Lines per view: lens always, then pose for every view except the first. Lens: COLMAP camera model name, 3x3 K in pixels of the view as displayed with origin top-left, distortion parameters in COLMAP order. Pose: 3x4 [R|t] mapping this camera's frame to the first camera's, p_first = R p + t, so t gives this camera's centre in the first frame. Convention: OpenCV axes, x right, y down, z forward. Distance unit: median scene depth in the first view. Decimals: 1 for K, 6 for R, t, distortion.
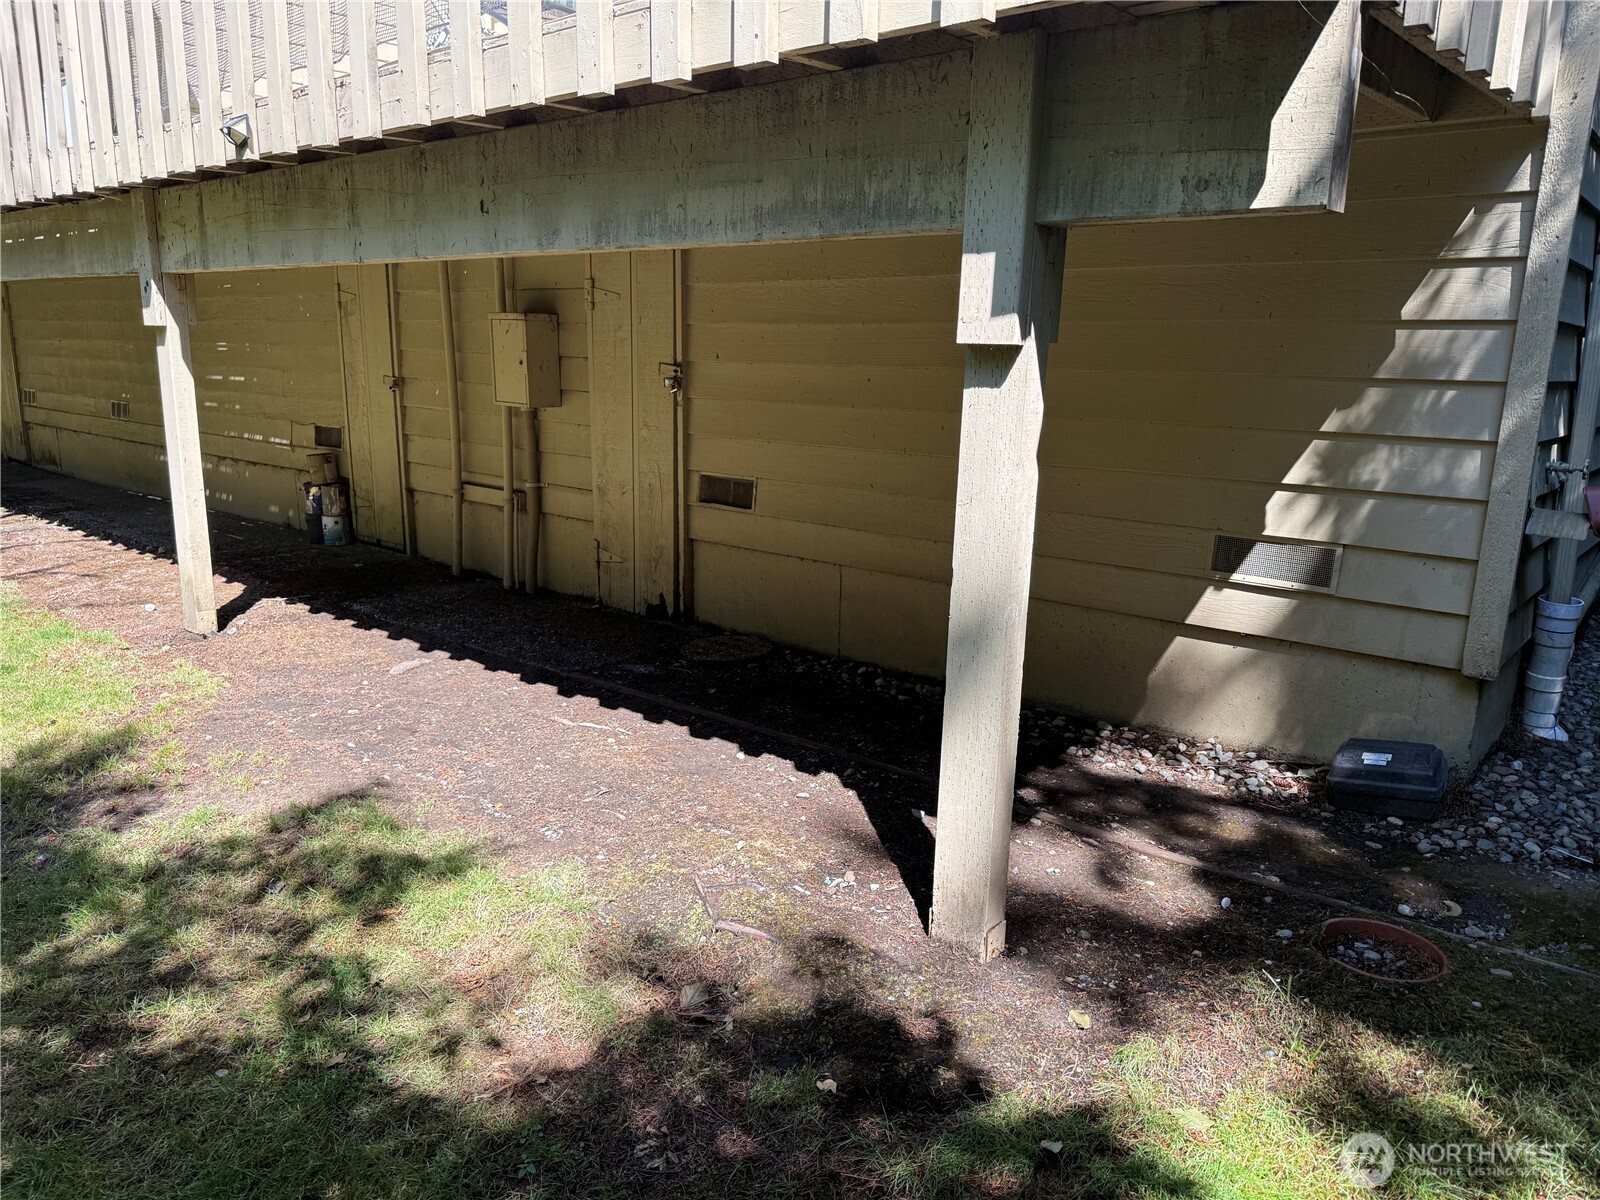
lens RADIAL K [[1145.9, 0, 801.5], [0, 1145.9, 588.7], [0, 0, 1]] dist [0.073660, -0.086762]
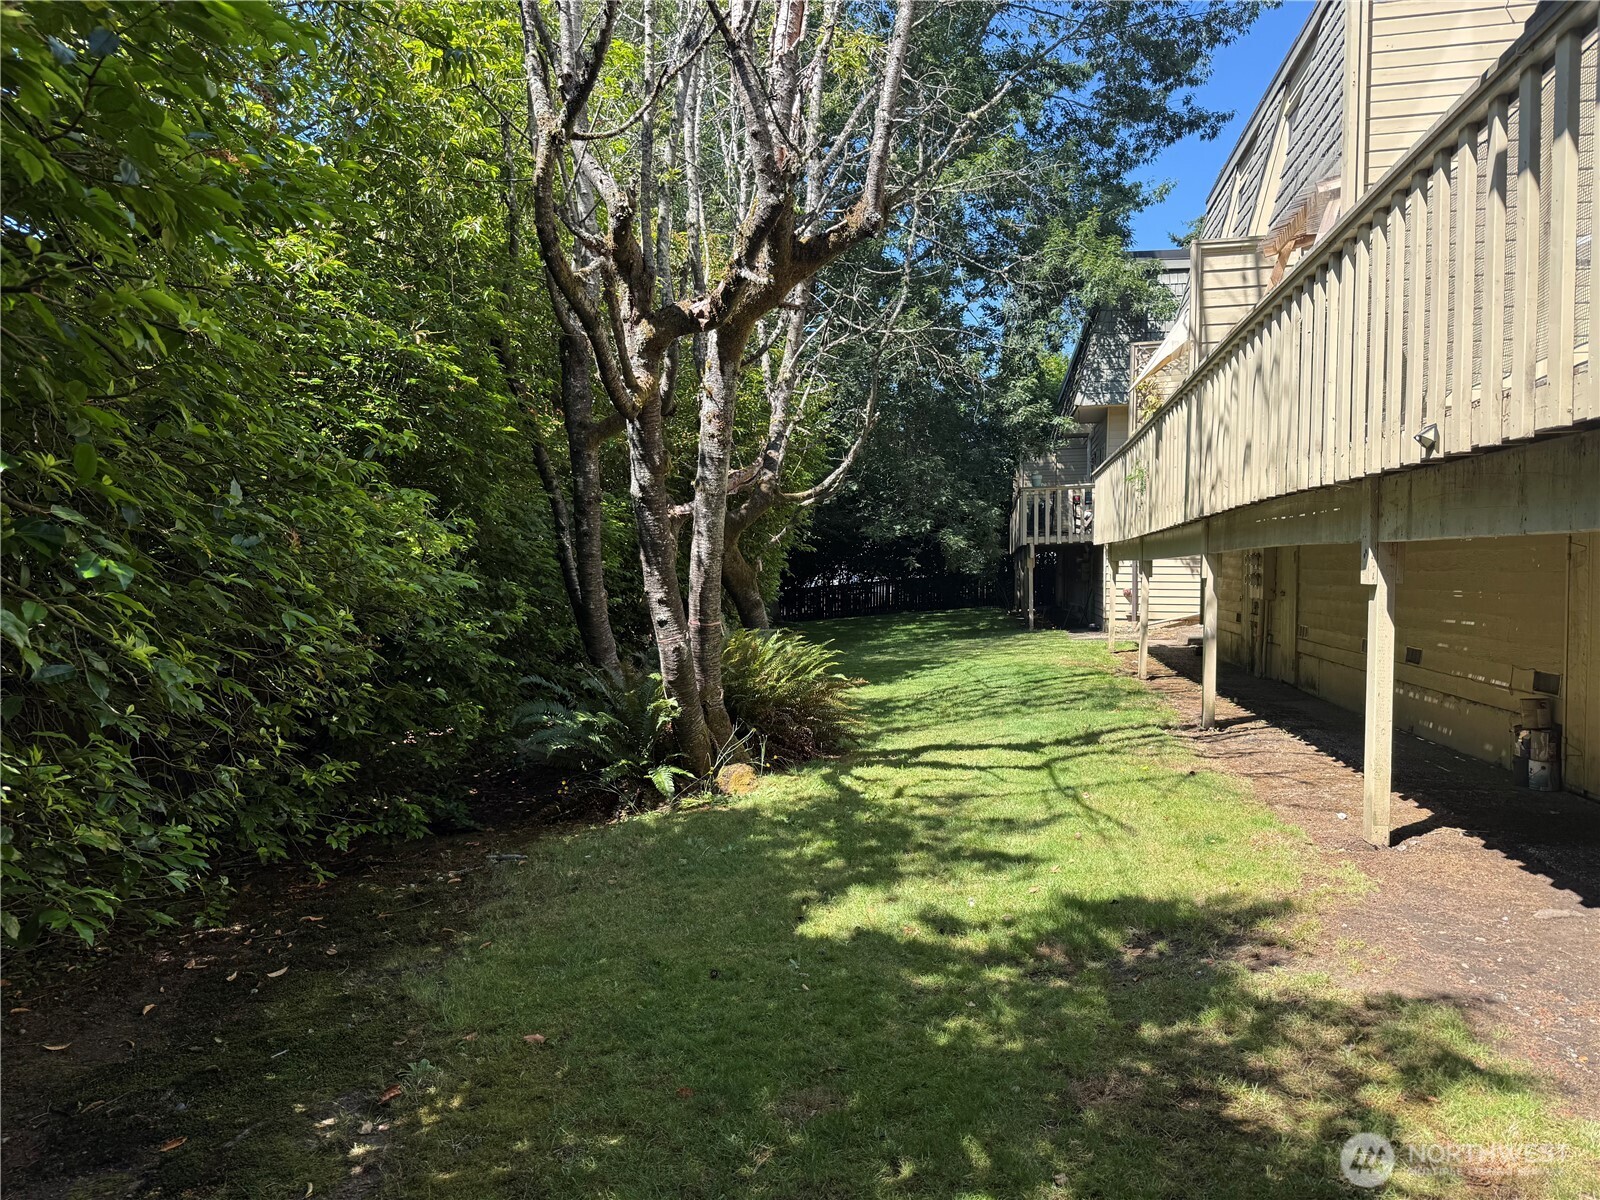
lens RADIAL K [[1145.9, 0, 801.5], [0, 1145.9, 588.7], [0, 0, 1]] dist [0.073660, -0.086762]
pose [[0.529502, 0.002284, -0.848305, 0.212256], [-0.168664, 0.980315, -0.102639, 0.004745], [0.831372, 0.197427, 0.519464, -0.165395]]
